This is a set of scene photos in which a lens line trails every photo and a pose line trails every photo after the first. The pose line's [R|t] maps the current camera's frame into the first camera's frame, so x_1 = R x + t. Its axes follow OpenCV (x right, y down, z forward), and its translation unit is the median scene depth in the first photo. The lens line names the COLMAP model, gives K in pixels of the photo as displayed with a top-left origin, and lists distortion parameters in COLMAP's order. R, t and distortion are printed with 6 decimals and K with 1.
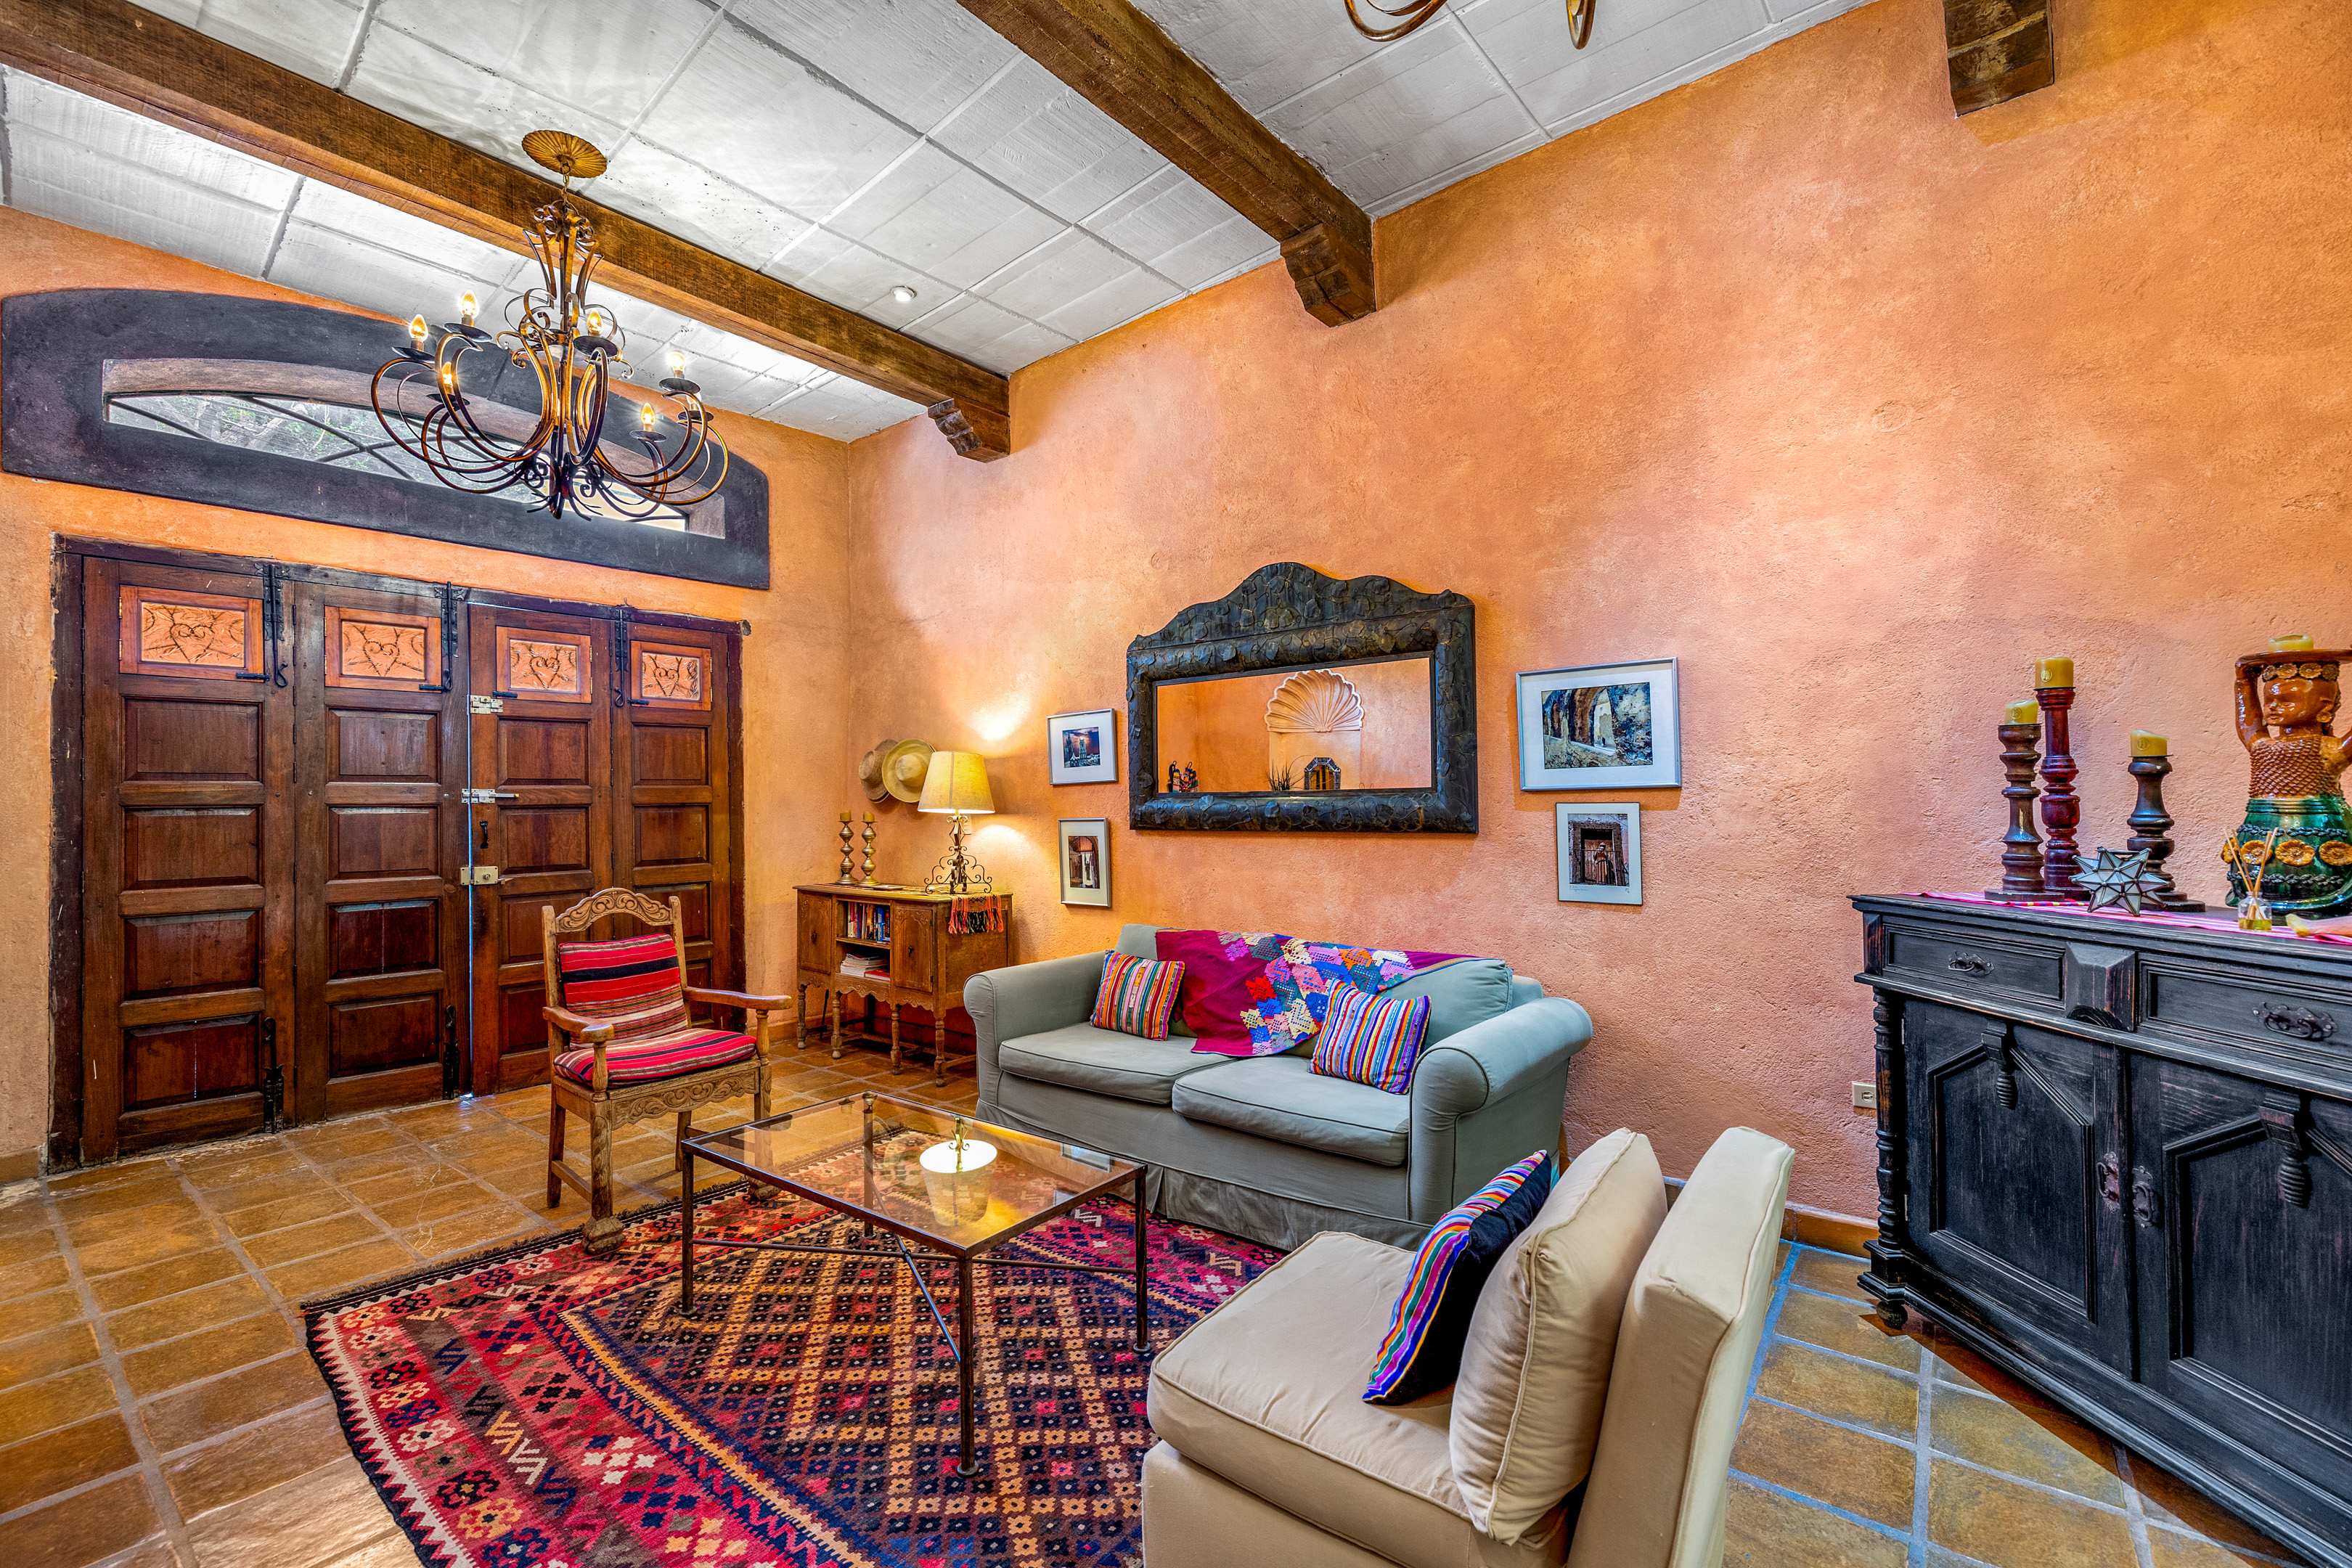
lens RADIAL K [[982.3, 0, 1157.9], [0, 982.3, 789.8], [0, 0, 1]] dist [0.000619, 0.000269]
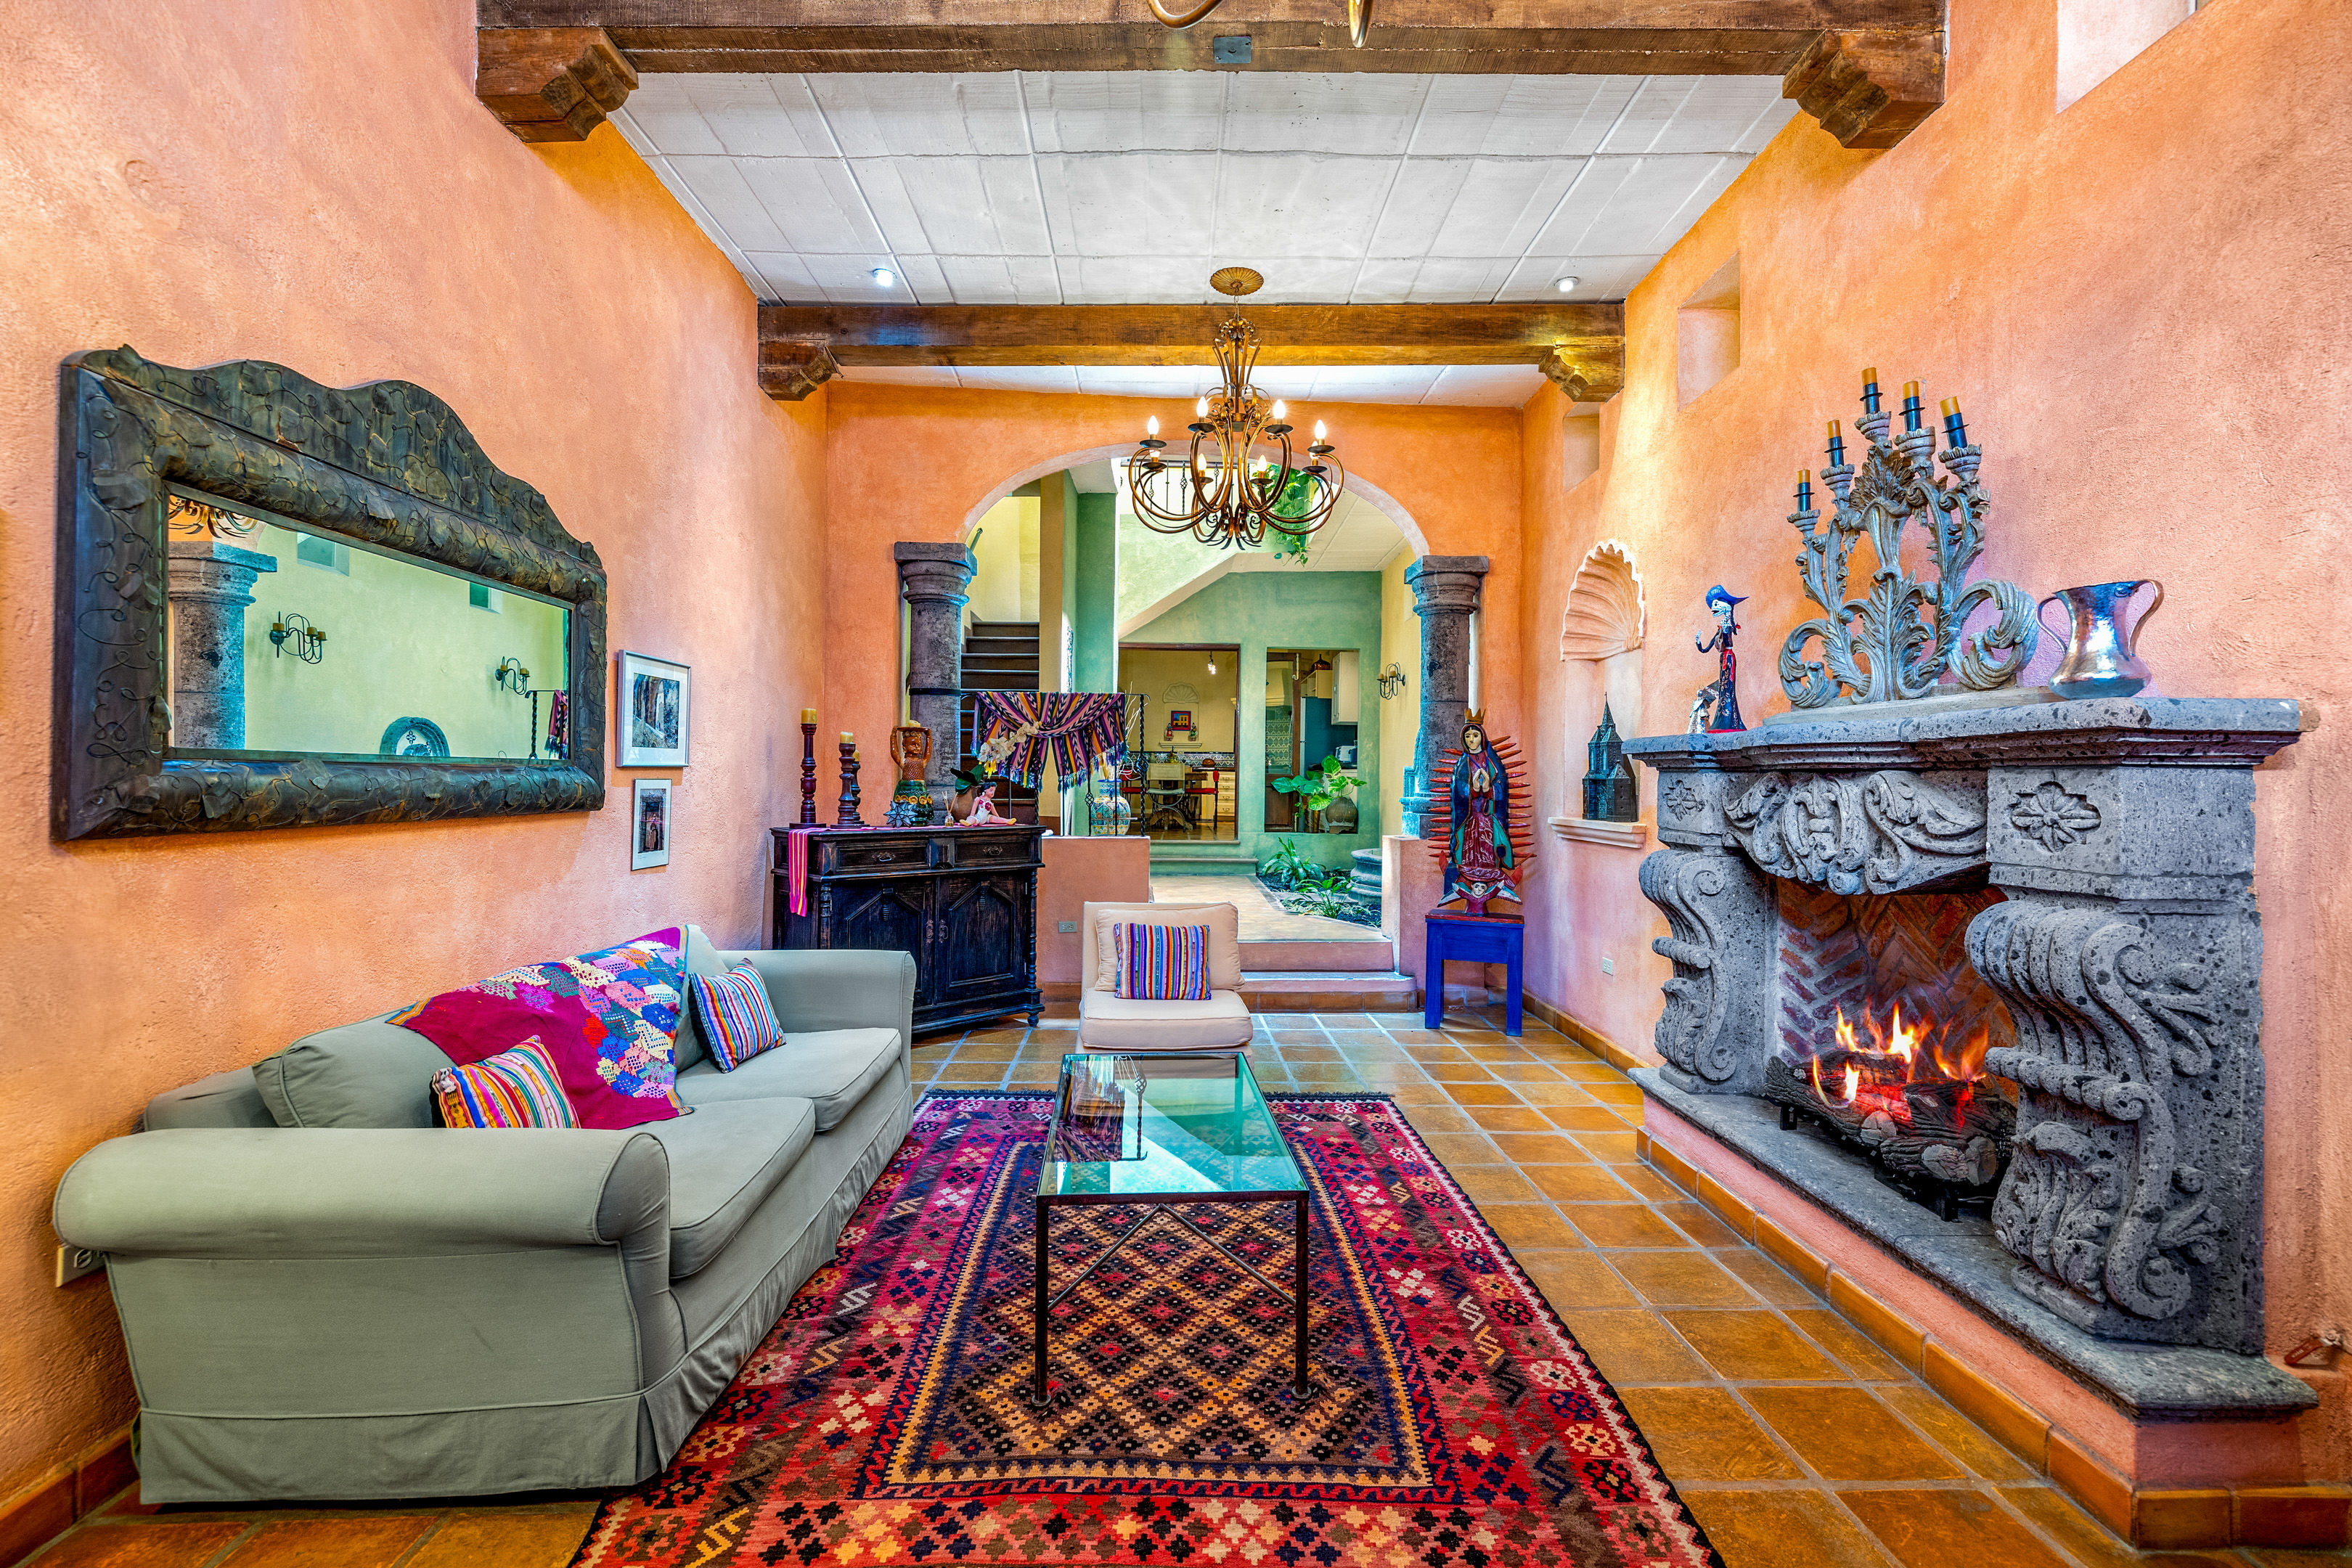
lens RADIAL K [[980.3, 0, 1208.9], [0, 980.3, 757.1], [0, 0, 1]] dist [-0.000090, -0.000384]
pose [[-0.667815, 0.019707, 0.744066, -1.064703], [-0.015270, 0.999076, -0.040166, 0.030806], [-0.744171, -0.038186, -0.666897, 1.649519]]
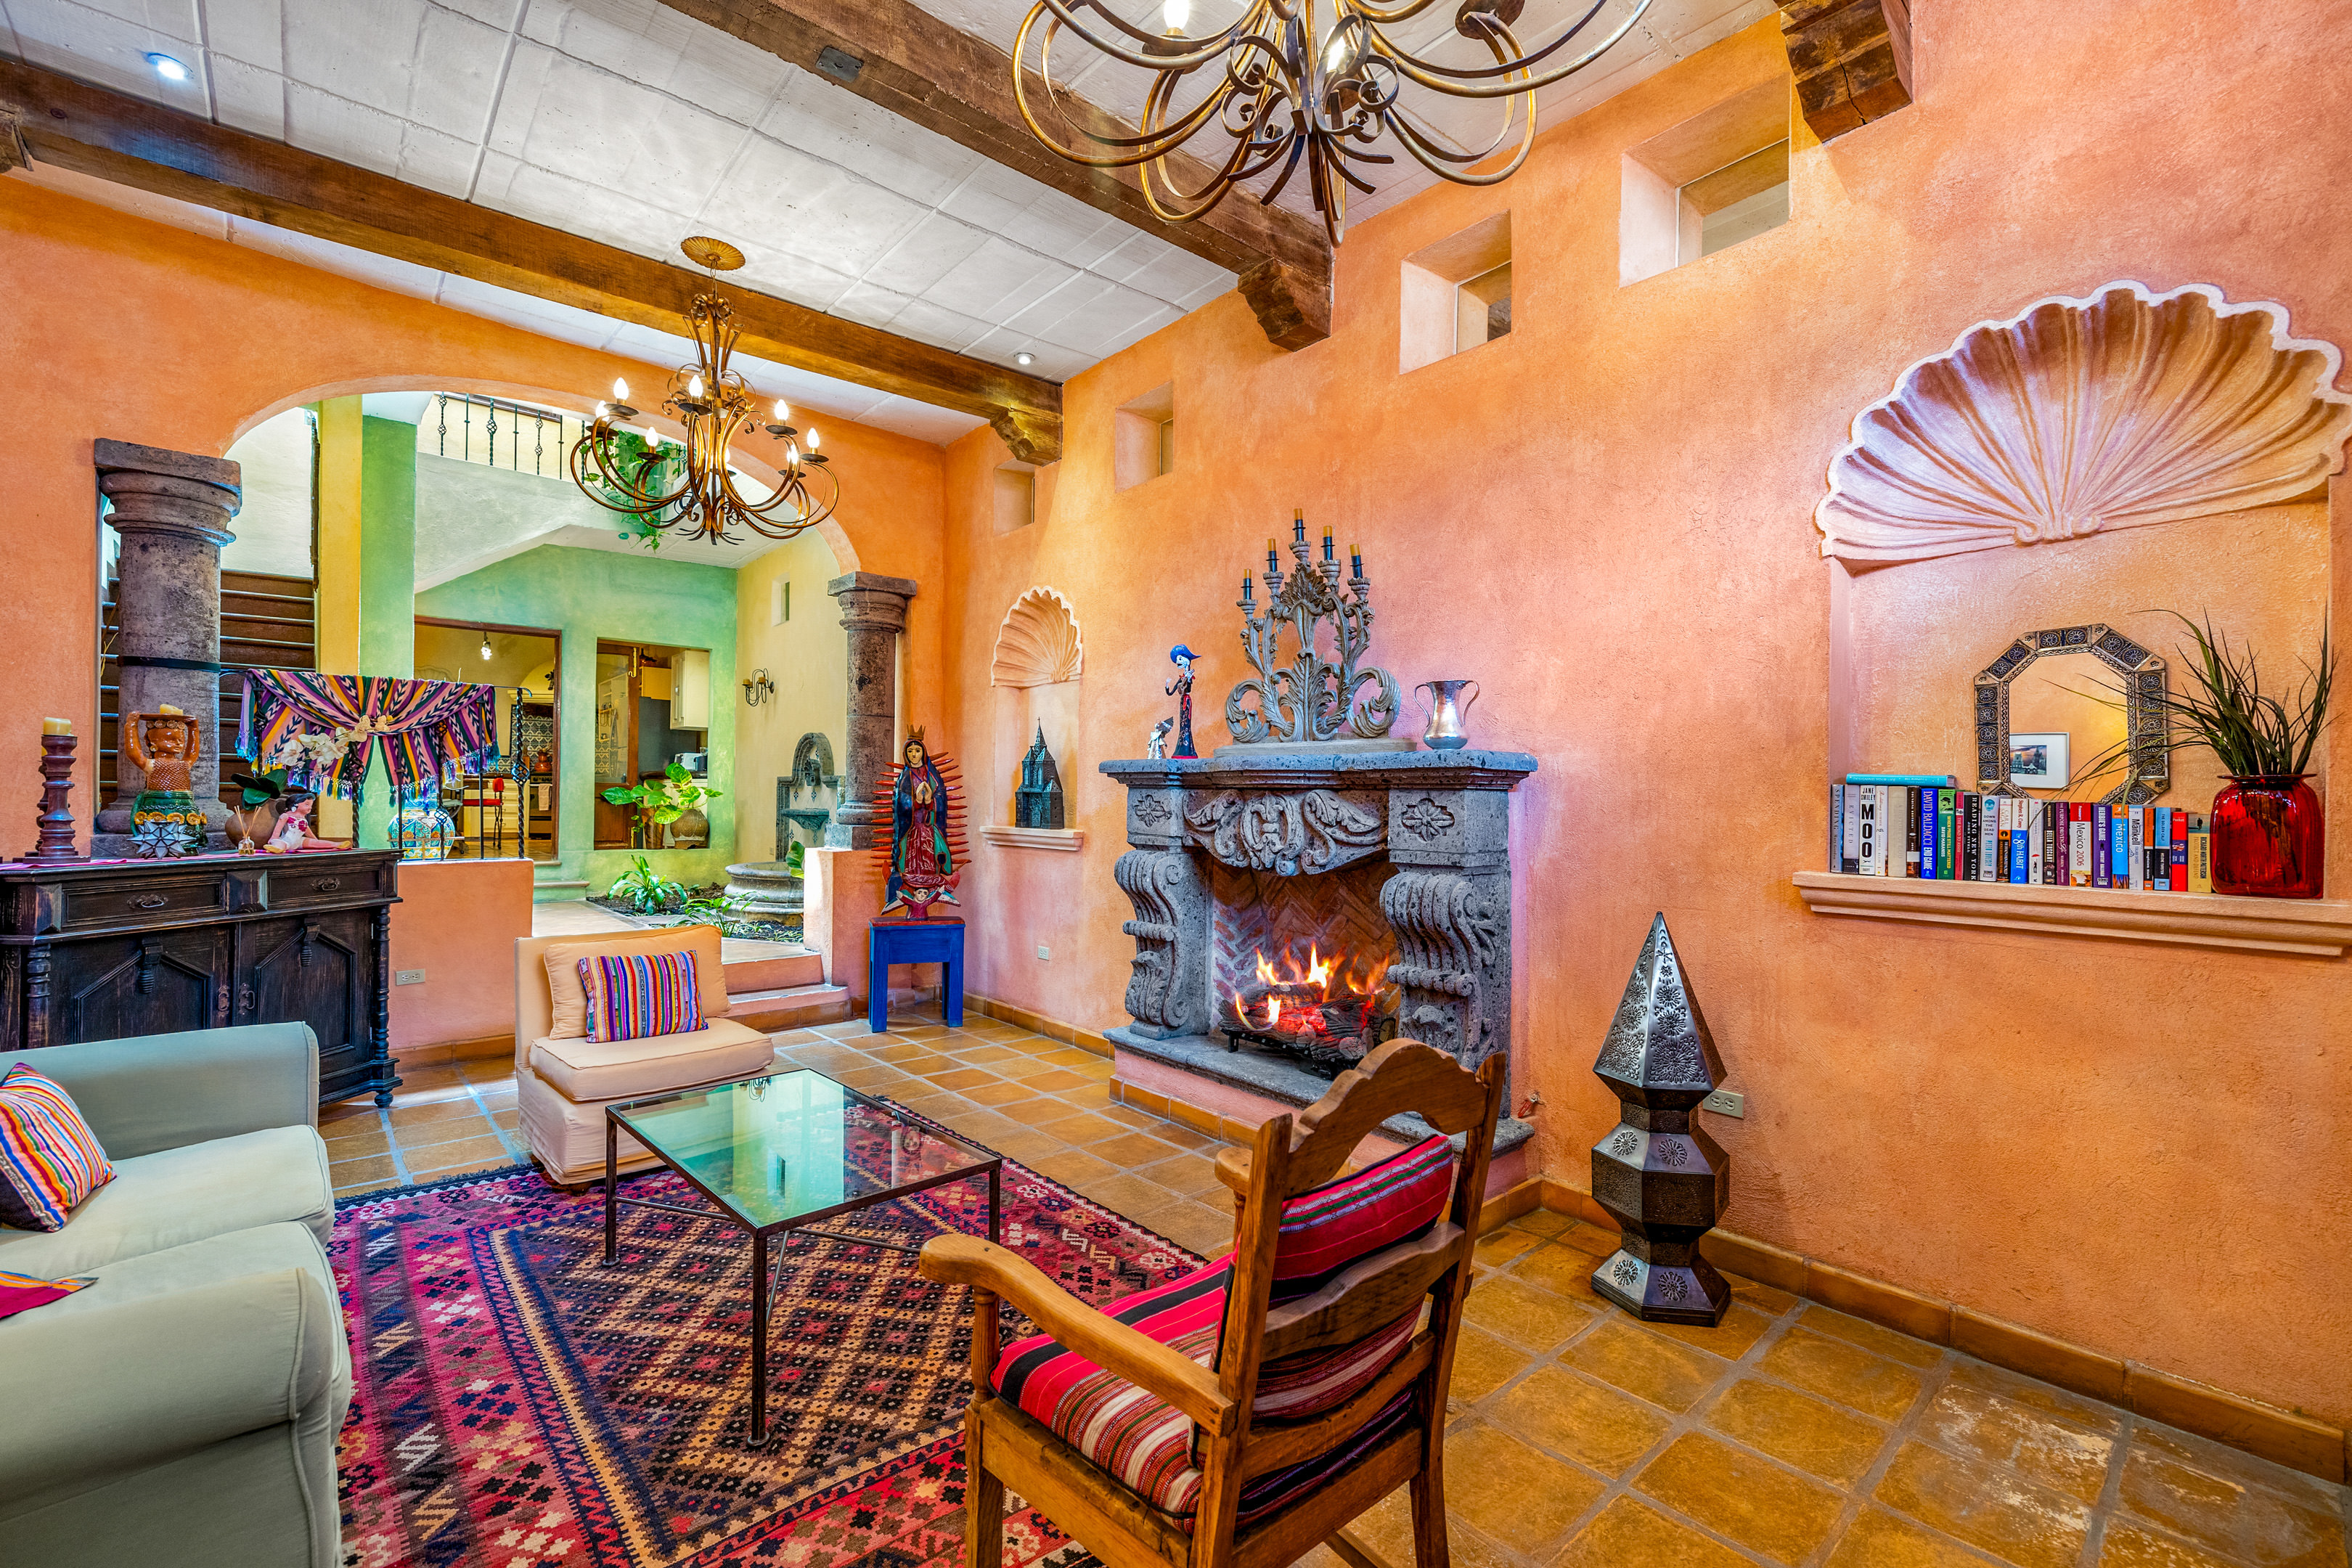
lens RADIAL K [[977.4, 0, 1185.1], [0, 977.4, 770.7], [0, 0, 1]] dist [0.002575, 0.000174]
pose [[-0.988593, 0.000536, 0.150609, -0.809638], [-0.006160, 0.999013, -0.043985, 0.030977], [-0.150484, -0.044411, -0.987614, 1.940033]]
